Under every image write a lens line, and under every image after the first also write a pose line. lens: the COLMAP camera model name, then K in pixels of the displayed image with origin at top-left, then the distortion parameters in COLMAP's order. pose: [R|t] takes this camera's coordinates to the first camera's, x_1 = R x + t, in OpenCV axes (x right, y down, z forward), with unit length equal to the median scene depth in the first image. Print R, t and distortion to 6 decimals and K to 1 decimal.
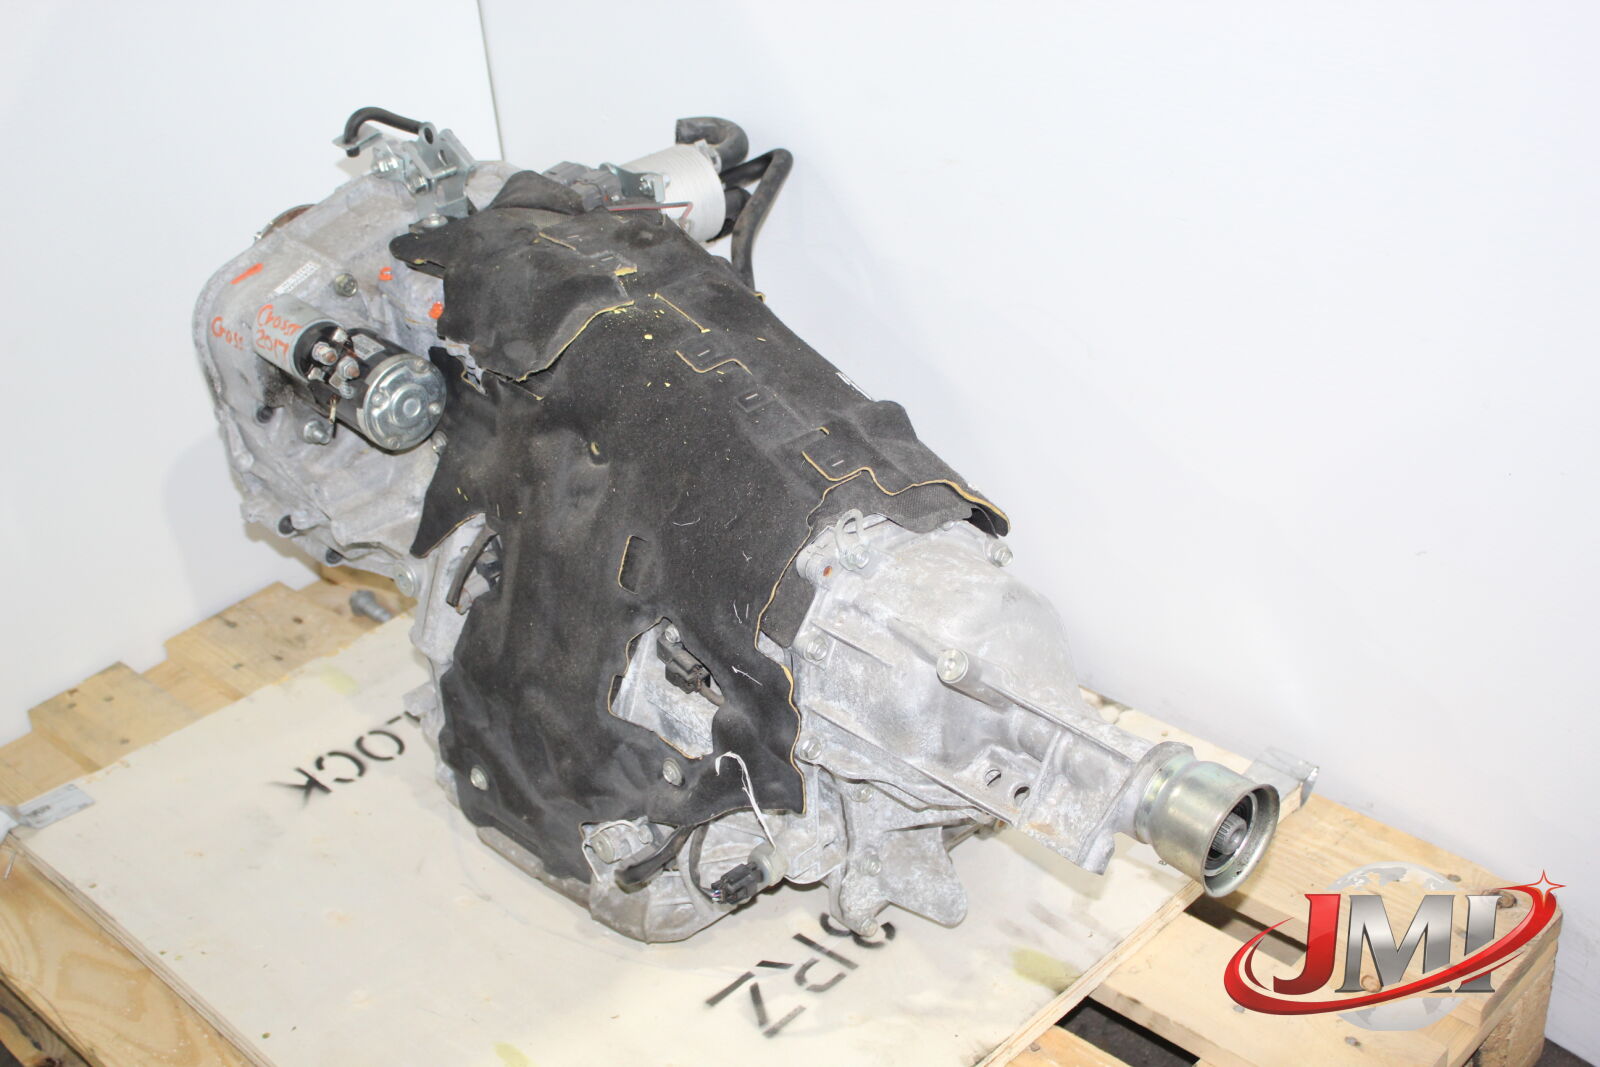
lens RADIAL K [[1999.3, 0, 800.0], [0, 1999.3, 533.5], [0, 0, 1]] dist [-0.036403, -0.019450]
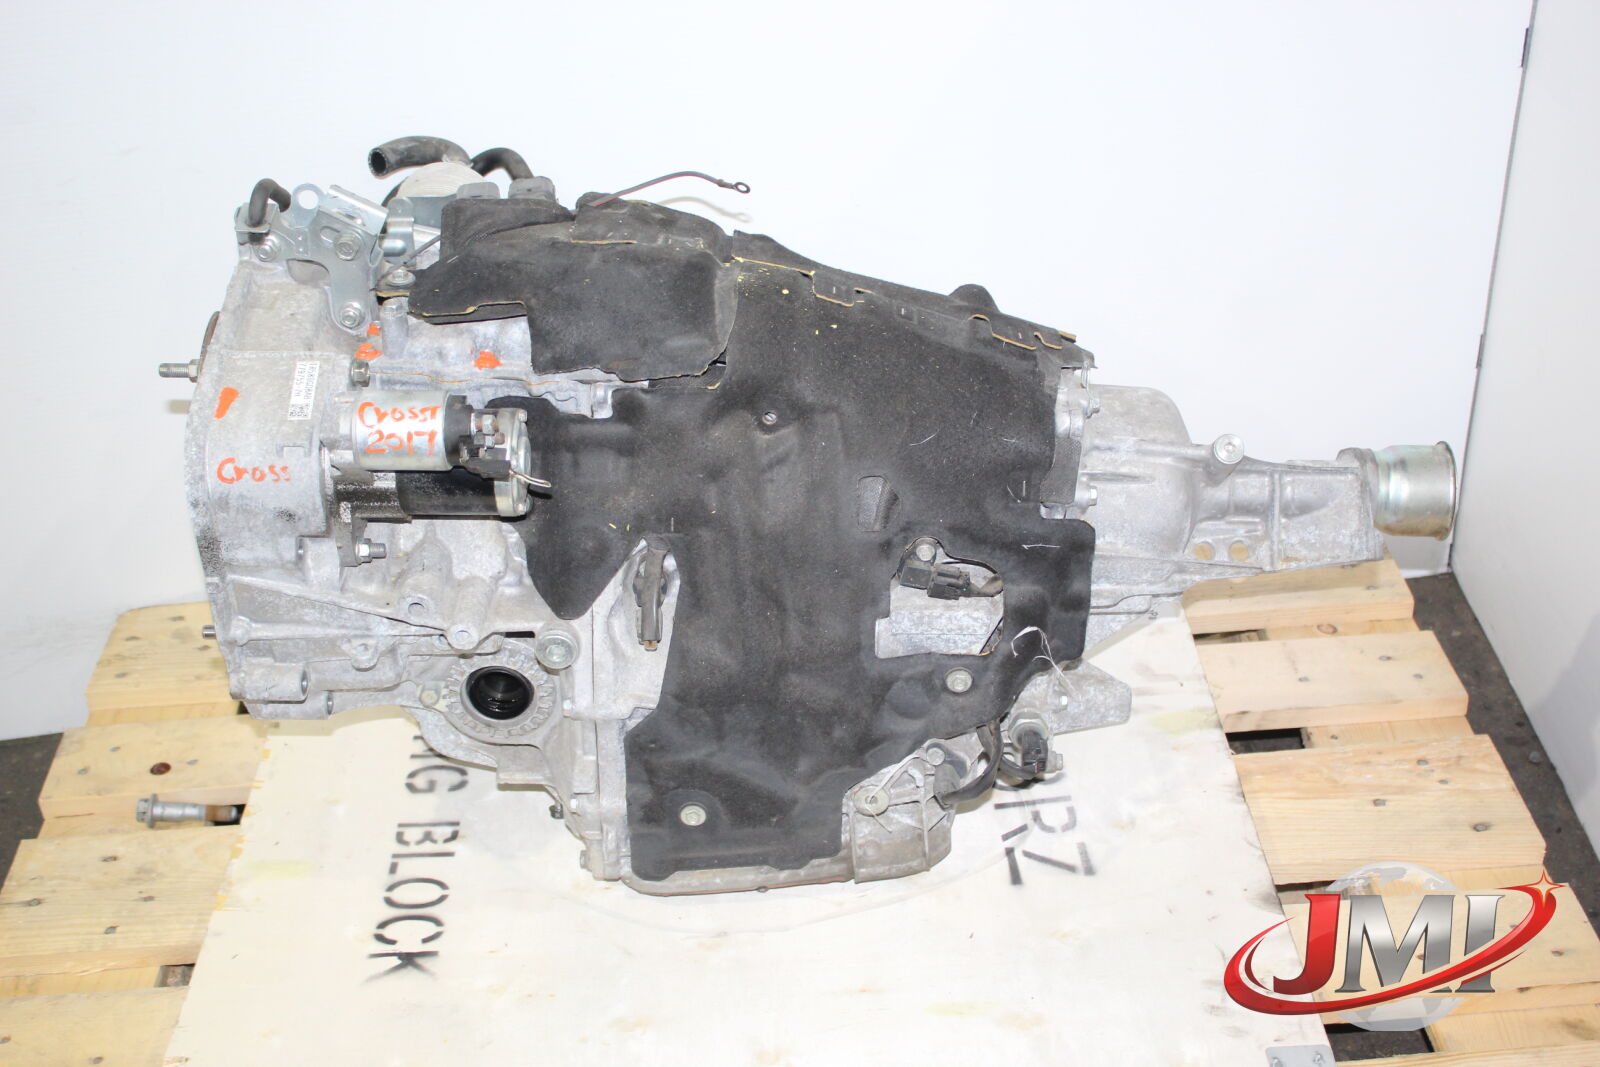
lens RADIAL K [[1999.3, 0, 800.0], [0, 1999.3, 533.5], [0, 0, 1]] dist [-0.036403, -0.019450]
pose [[0.687743, -0.353806, 0.633901, -0.718979], [0.366737, 0.922910, 0.117227, -0.097629], [-0.626509, 0.151853, 0.764478, 0.242794]]
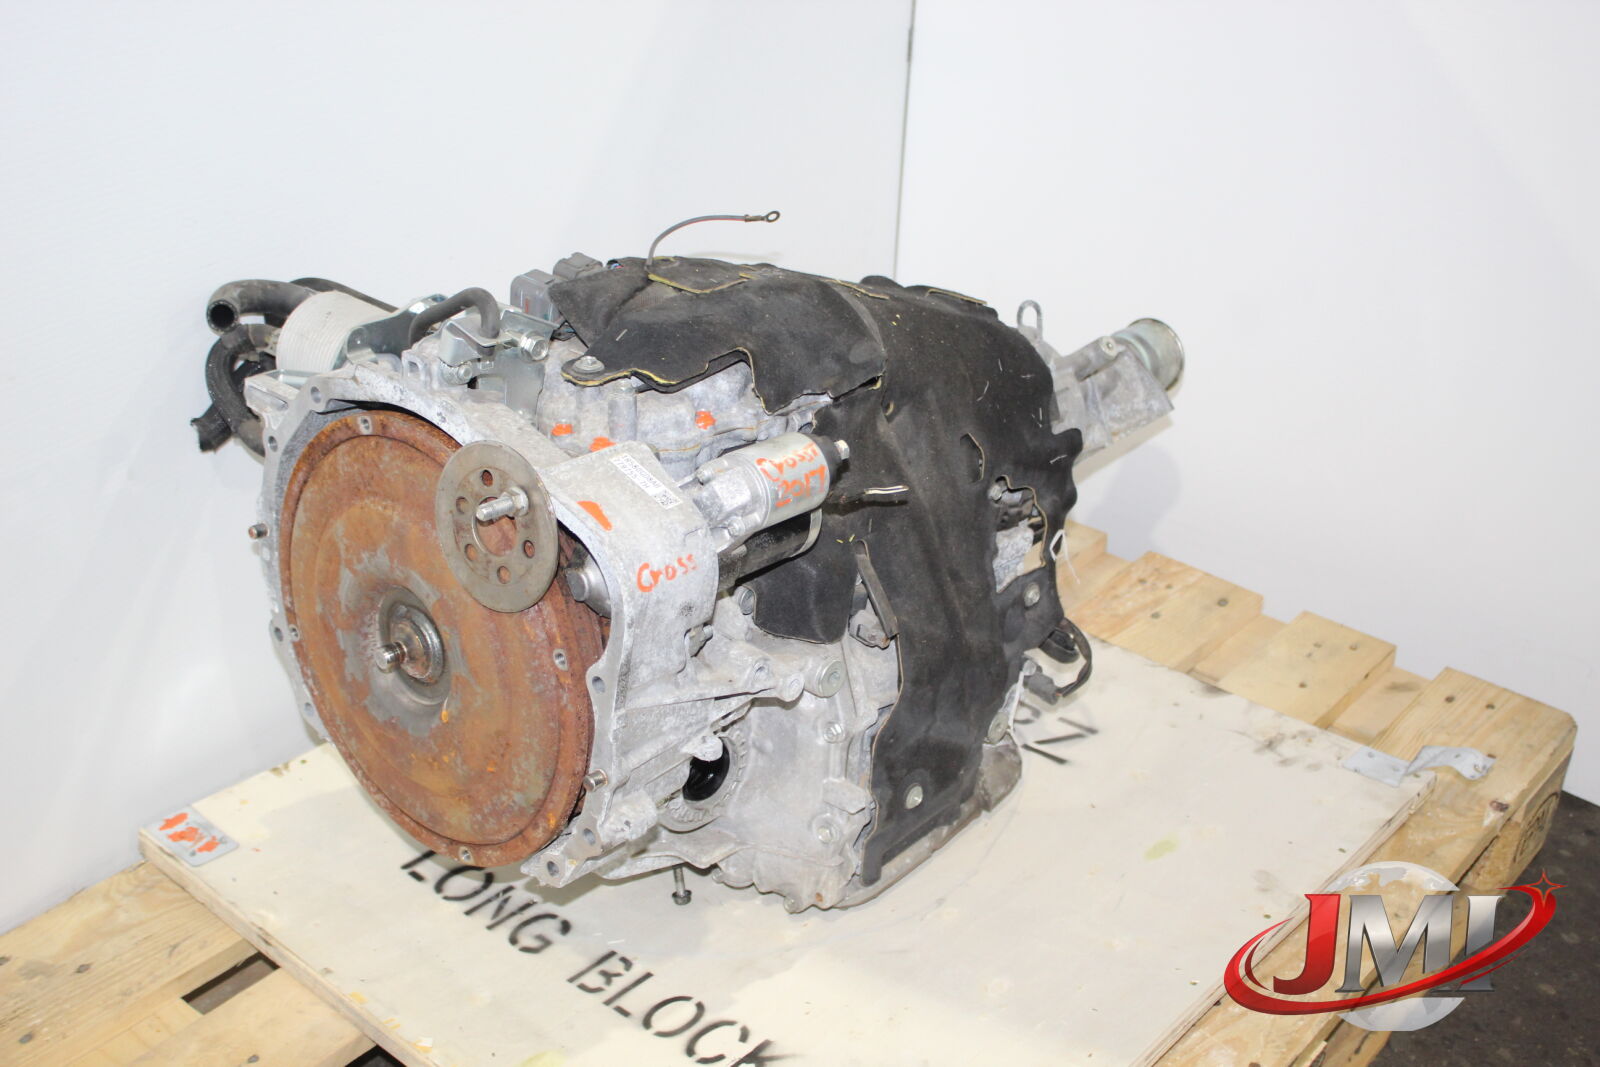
lens RADIAL K [[1999.3, 0, 800.0], [0, 1999.3, 533.5], [0, 0, 1]] dist [-0.036403, -0.019450]
pose [[-0.082667, -0.408746, 0.908897, -1.066958], [0.480551, 0.782634, 0.395671, -0.423921], [-0.873062, 0.469480, 0.131725, 0.911848]]
